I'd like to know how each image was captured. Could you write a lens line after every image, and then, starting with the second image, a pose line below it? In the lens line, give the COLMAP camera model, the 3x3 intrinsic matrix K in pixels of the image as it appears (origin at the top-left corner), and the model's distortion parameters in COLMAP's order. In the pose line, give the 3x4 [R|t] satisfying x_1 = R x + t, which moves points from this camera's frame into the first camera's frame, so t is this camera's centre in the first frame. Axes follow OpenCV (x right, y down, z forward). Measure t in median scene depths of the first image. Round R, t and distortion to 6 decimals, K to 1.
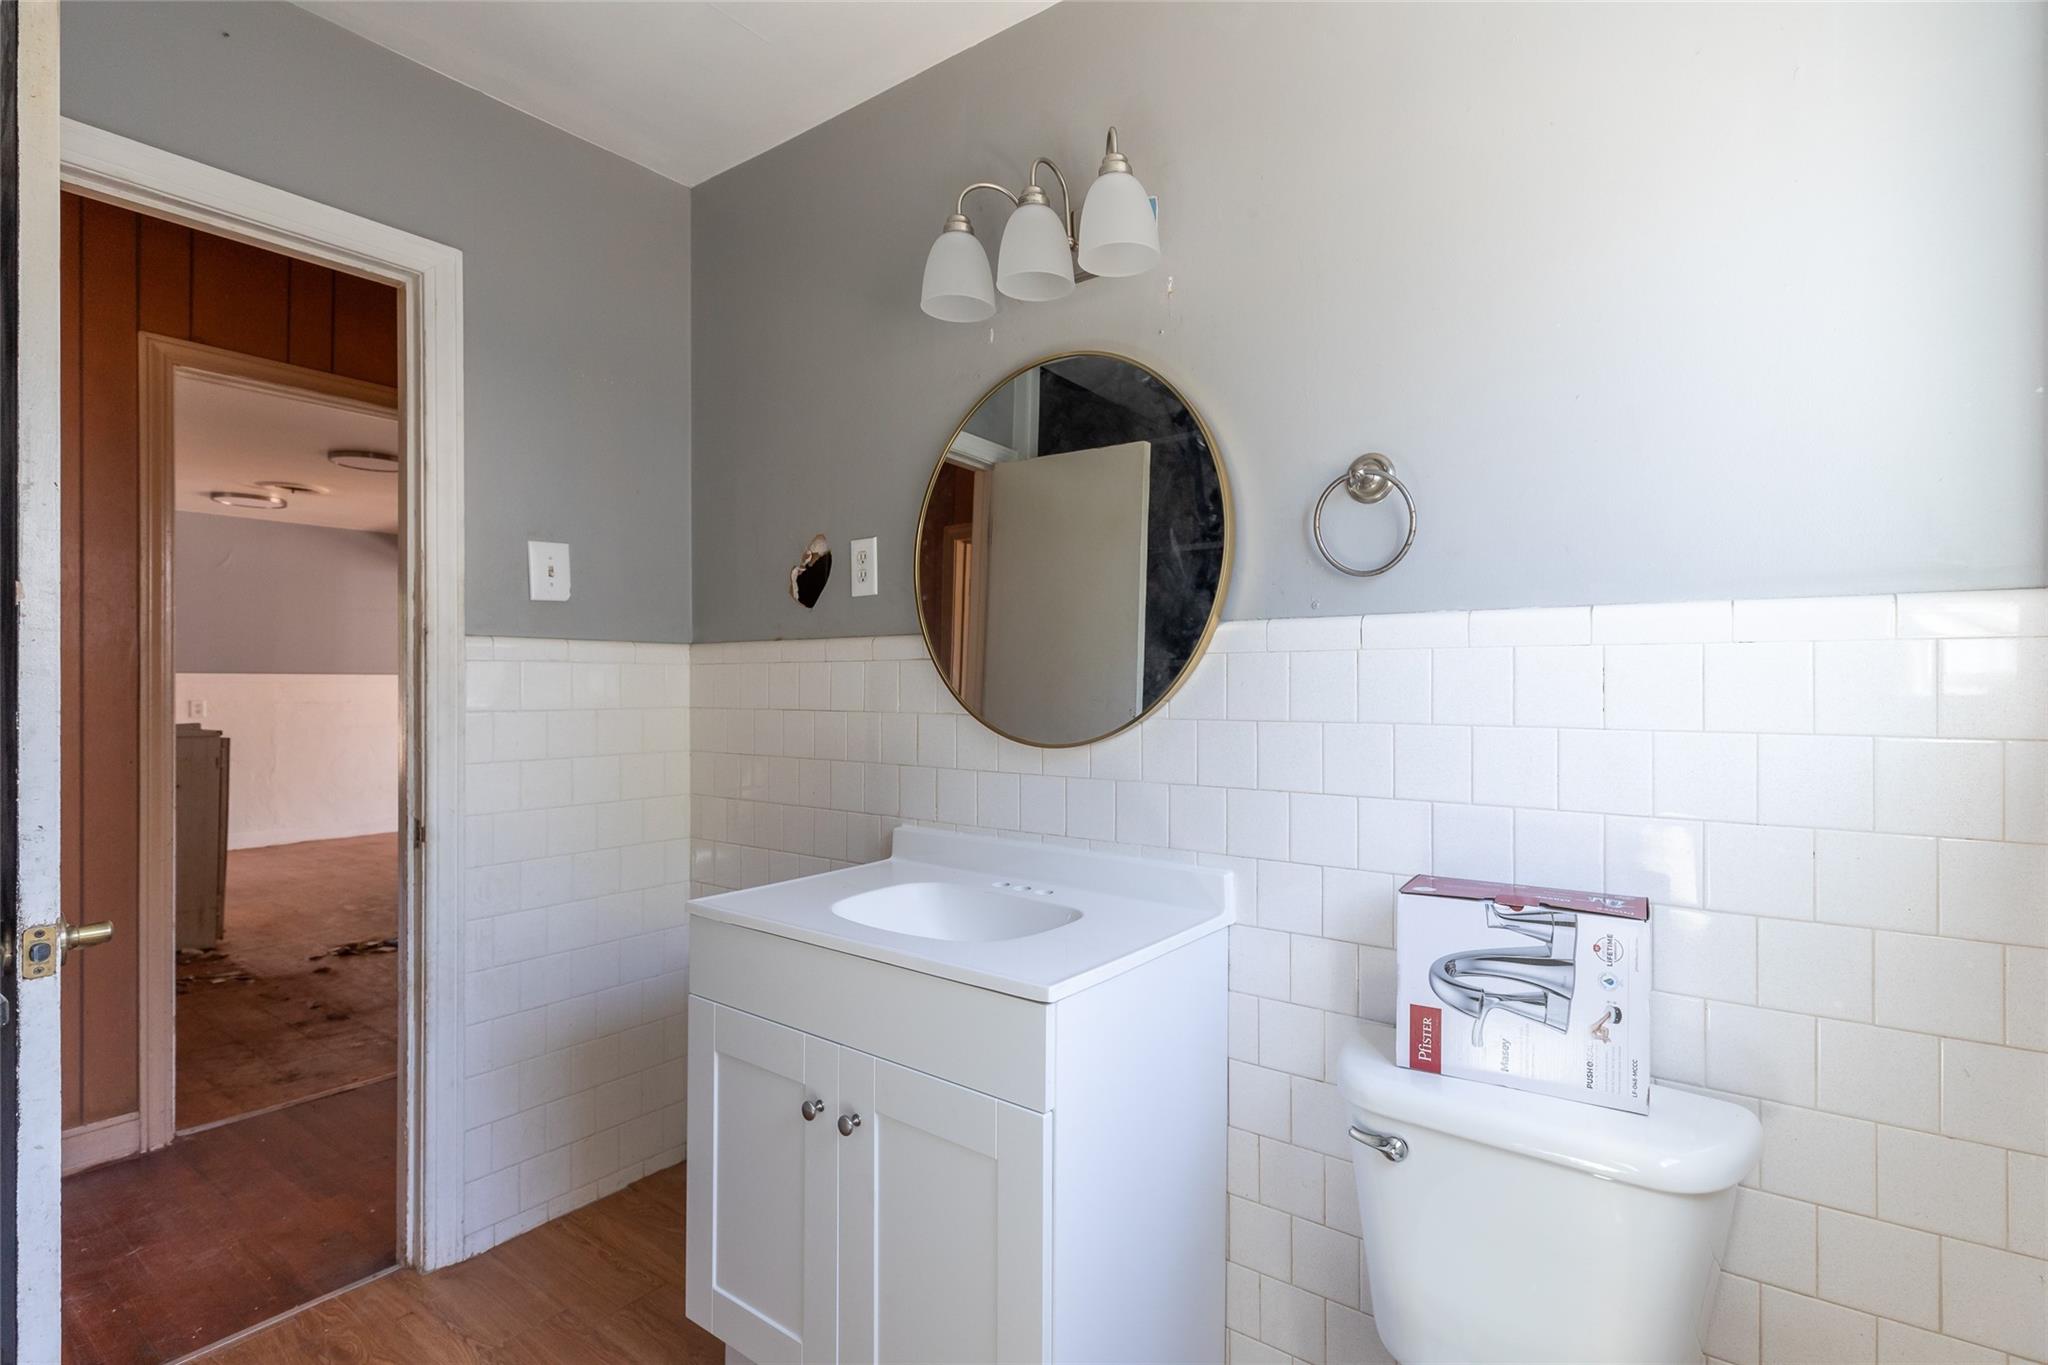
lens RADIAL K [[965.6, 0, 1024.0], [0, 965.6, 682.5], [0, 0, 1]] dist [-0.000472, -0.000036]
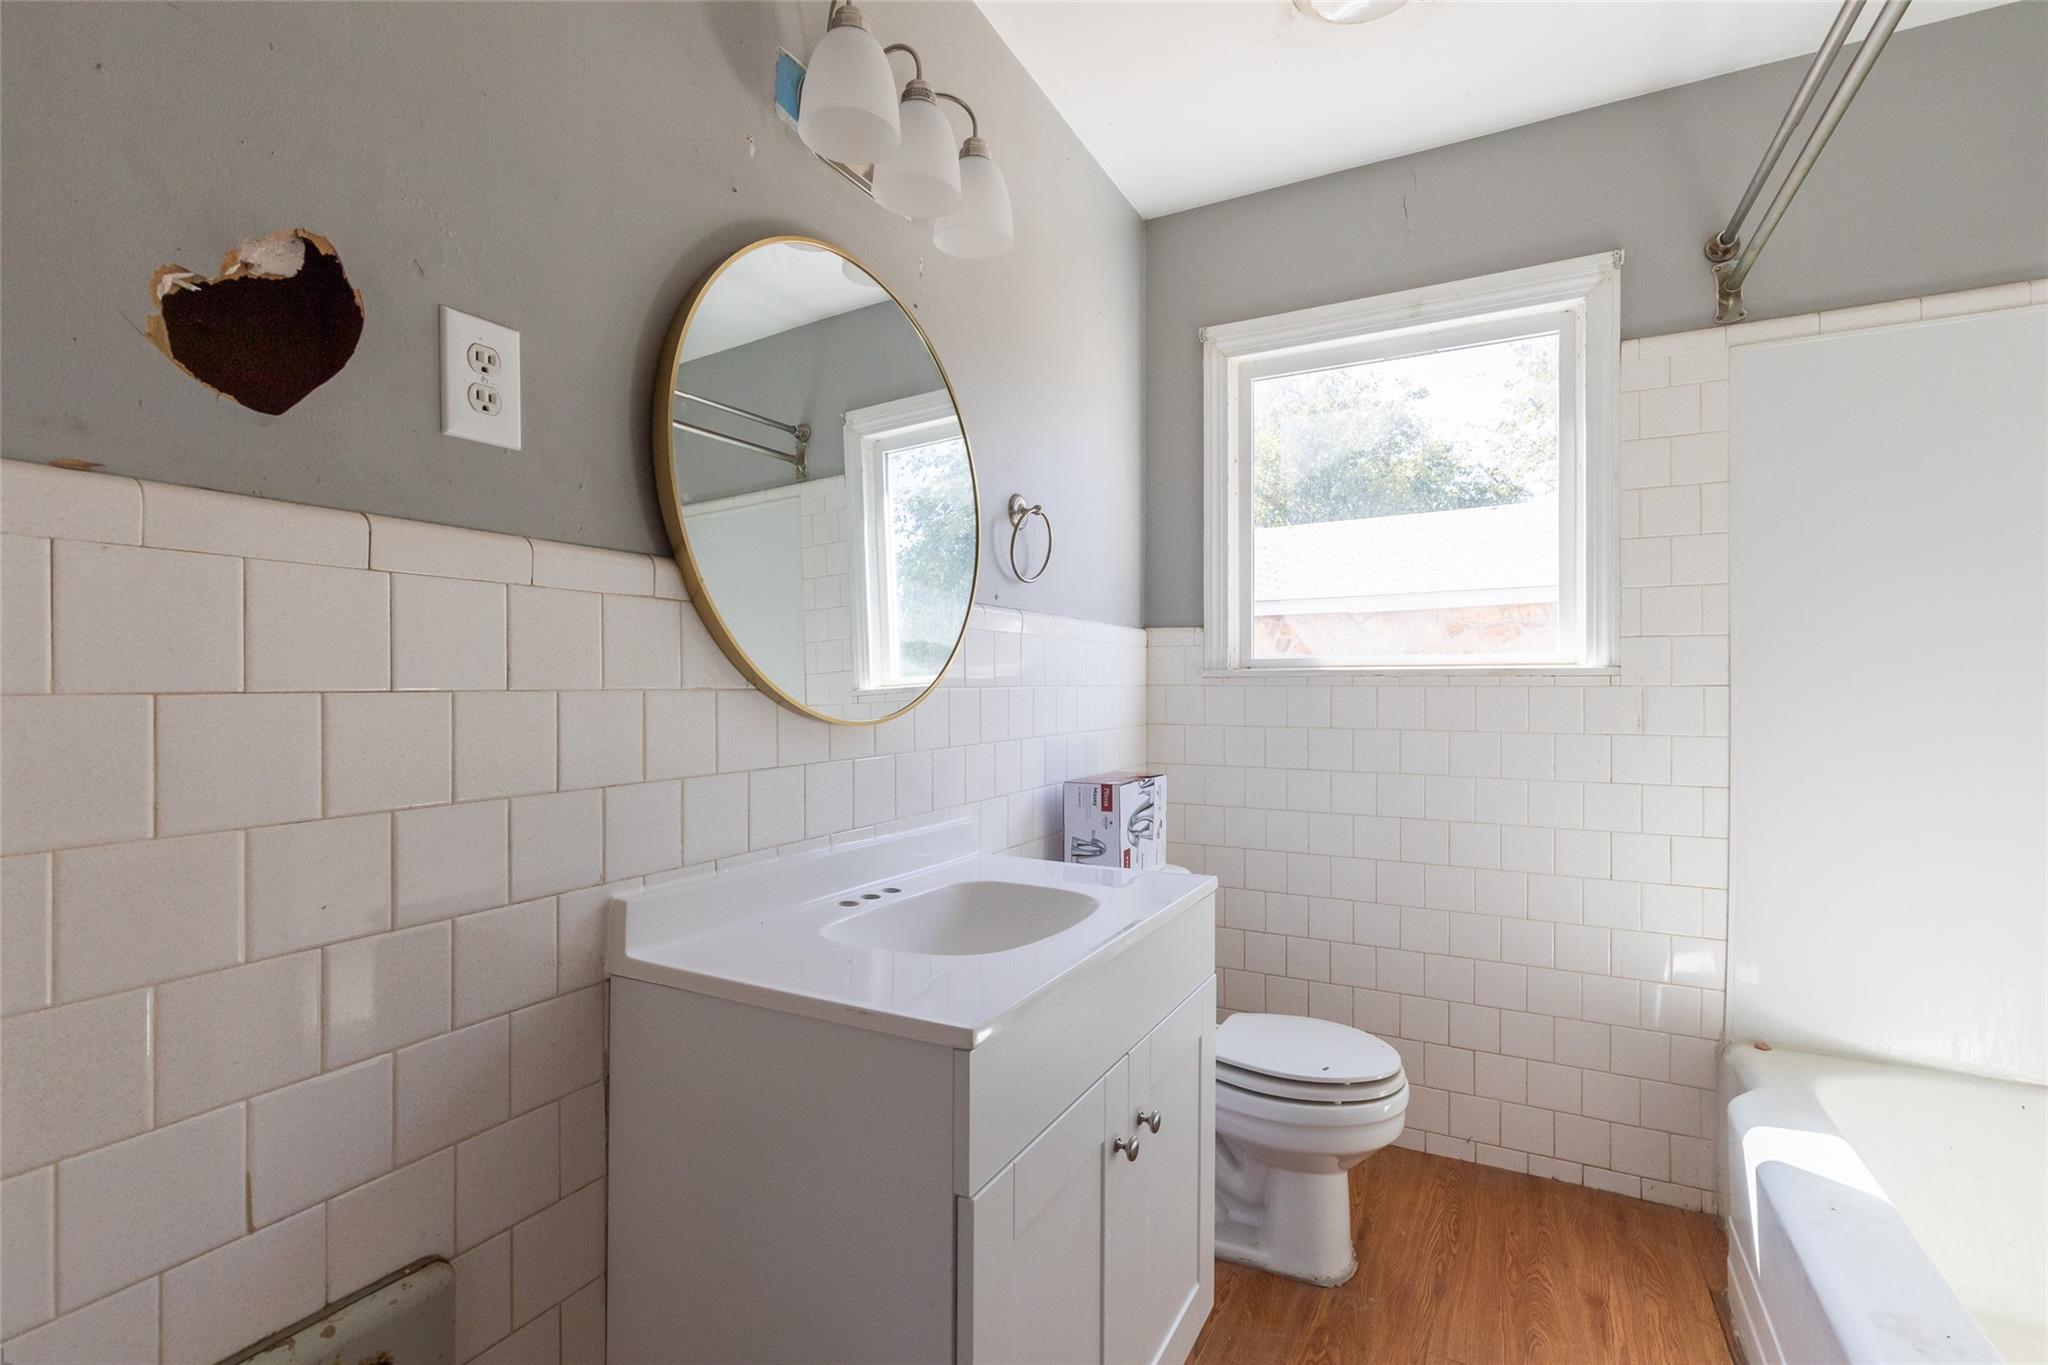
lens RADIAL K [[914.1, 0, 1024.0], [0, 914.1, 682.5], [0, 0, 1]] dist [0.000297, 0.000015]
pose [[-0.160101, -0.000728, 0.987100, -0.646859], [-0.006824, 0.999977, -0.000369, 0.024615], [-0.987077, -0.006796, -0.160102, 0.818279]]
